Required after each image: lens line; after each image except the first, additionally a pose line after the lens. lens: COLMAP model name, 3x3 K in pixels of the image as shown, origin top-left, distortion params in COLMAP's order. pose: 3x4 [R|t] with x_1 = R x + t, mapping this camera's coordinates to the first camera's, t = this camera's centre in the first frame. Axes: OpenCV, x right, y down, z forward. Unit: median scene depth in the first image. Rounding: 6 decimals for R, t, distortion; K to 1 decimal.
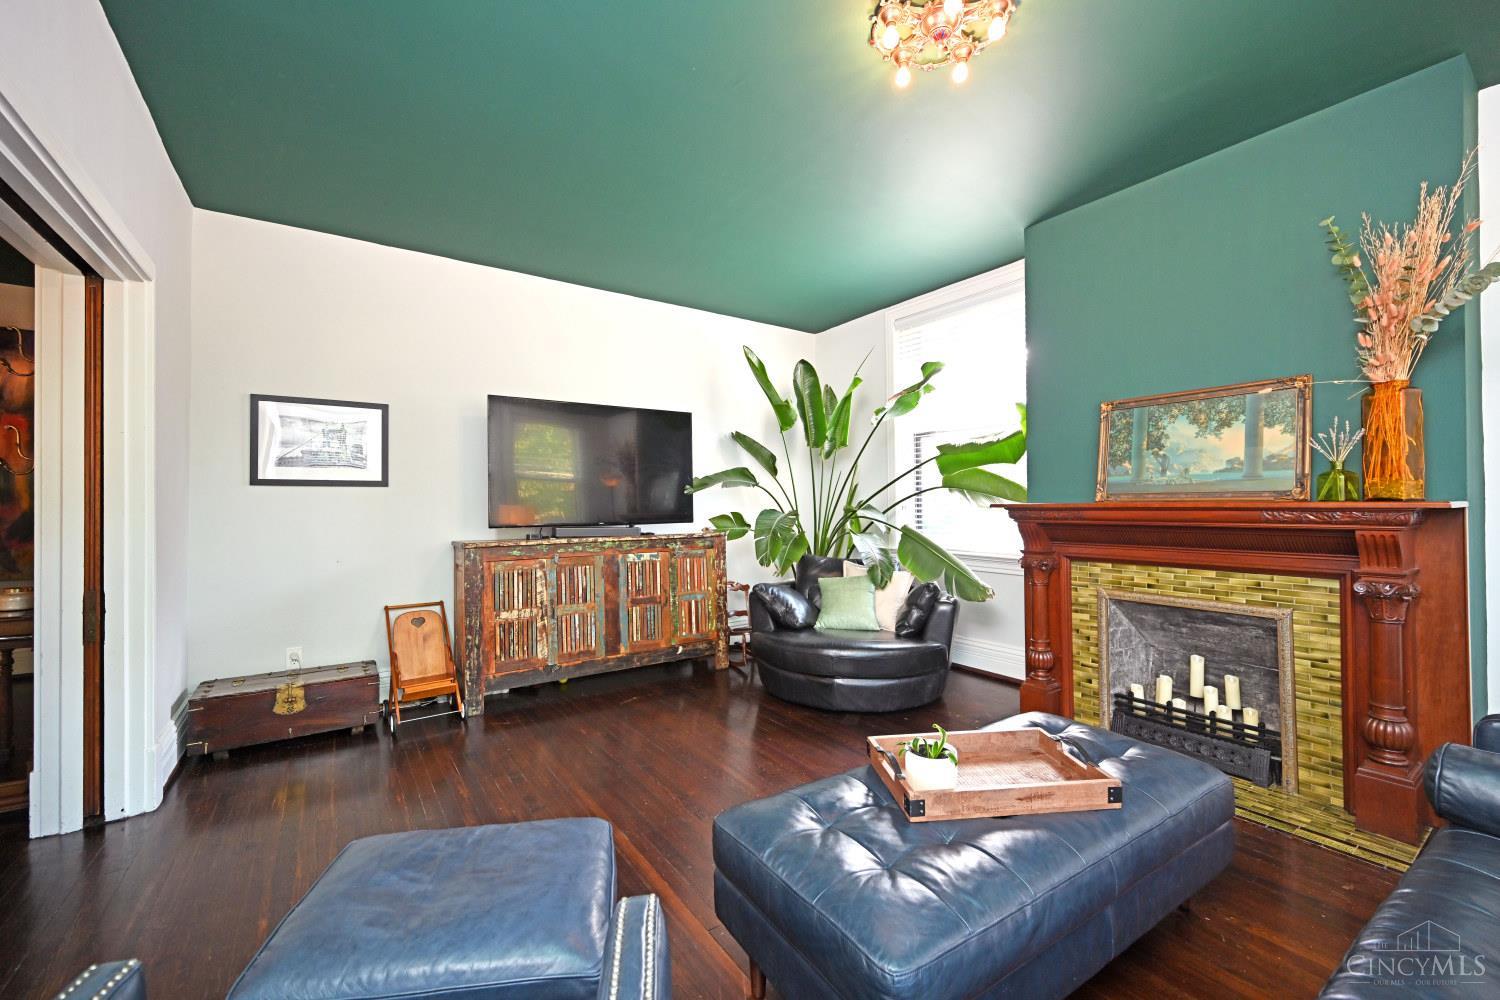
lens RADIAL K [[598.2, 0, 755.7], [0, 598.2, 496.7], [0, 0, 1]] dist [0.001371, 0.000556]
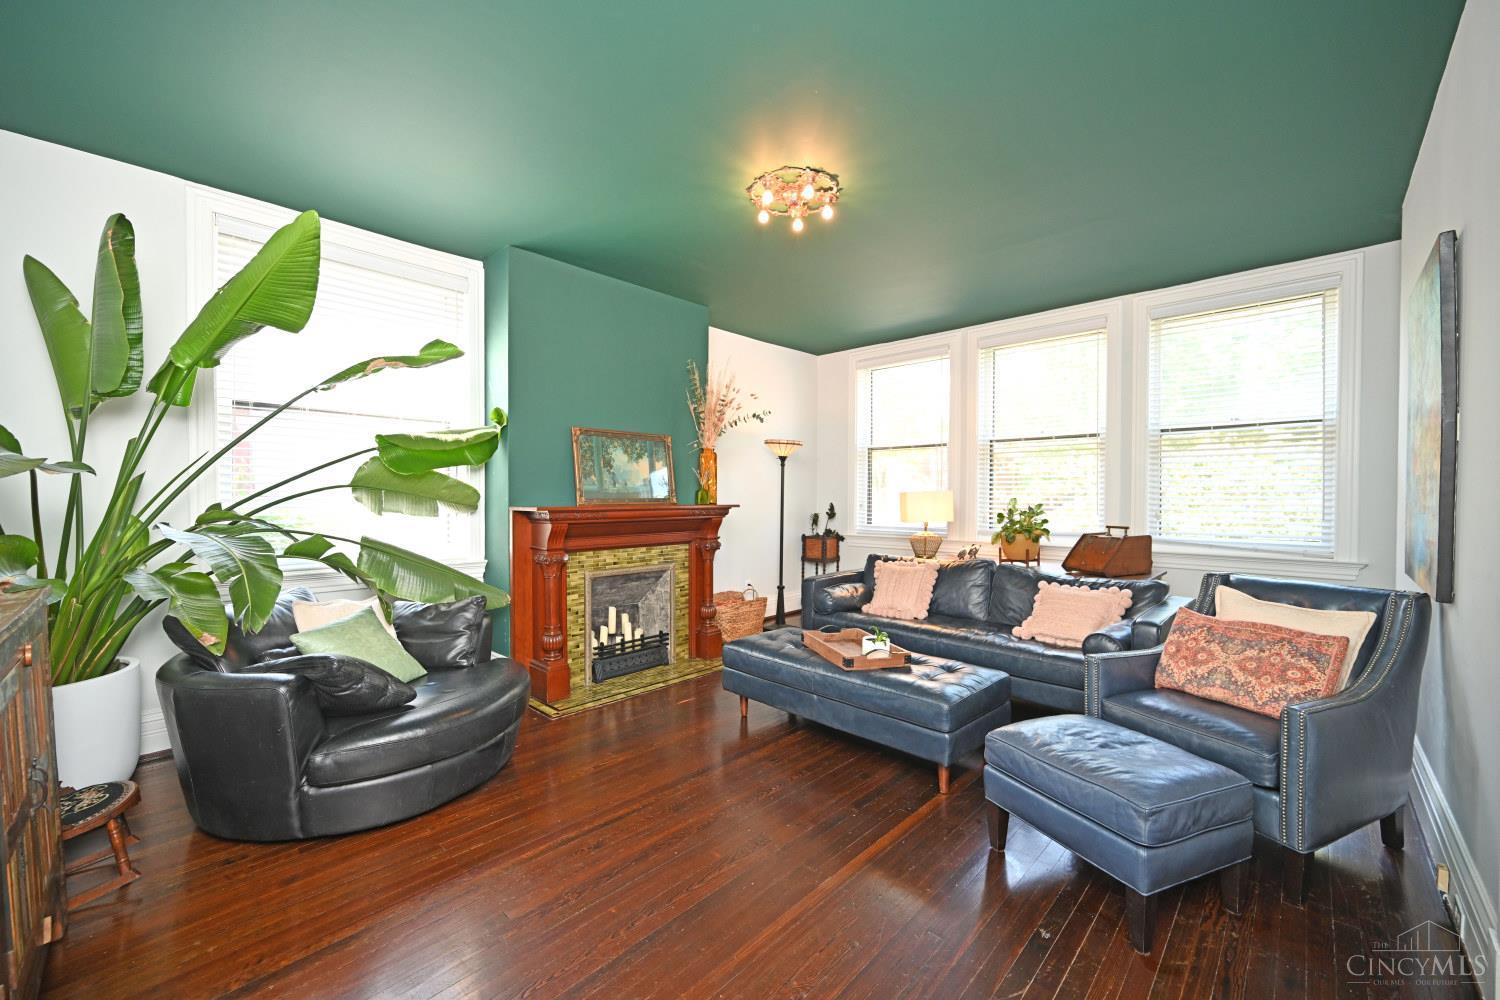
lens RADIAL K [[598.2, 0, 761.3], [0, 598.2, 504.4], [0, 0, 1]] dist [0.001371, 0.000556]
pose [[-0.196345, -0.003353, 0.980529, -0.657165], [-0.007778, 0.999968, 0.001862, 0.001735], [-0.980504, -0.007261, -0.196364, 0.751544]]
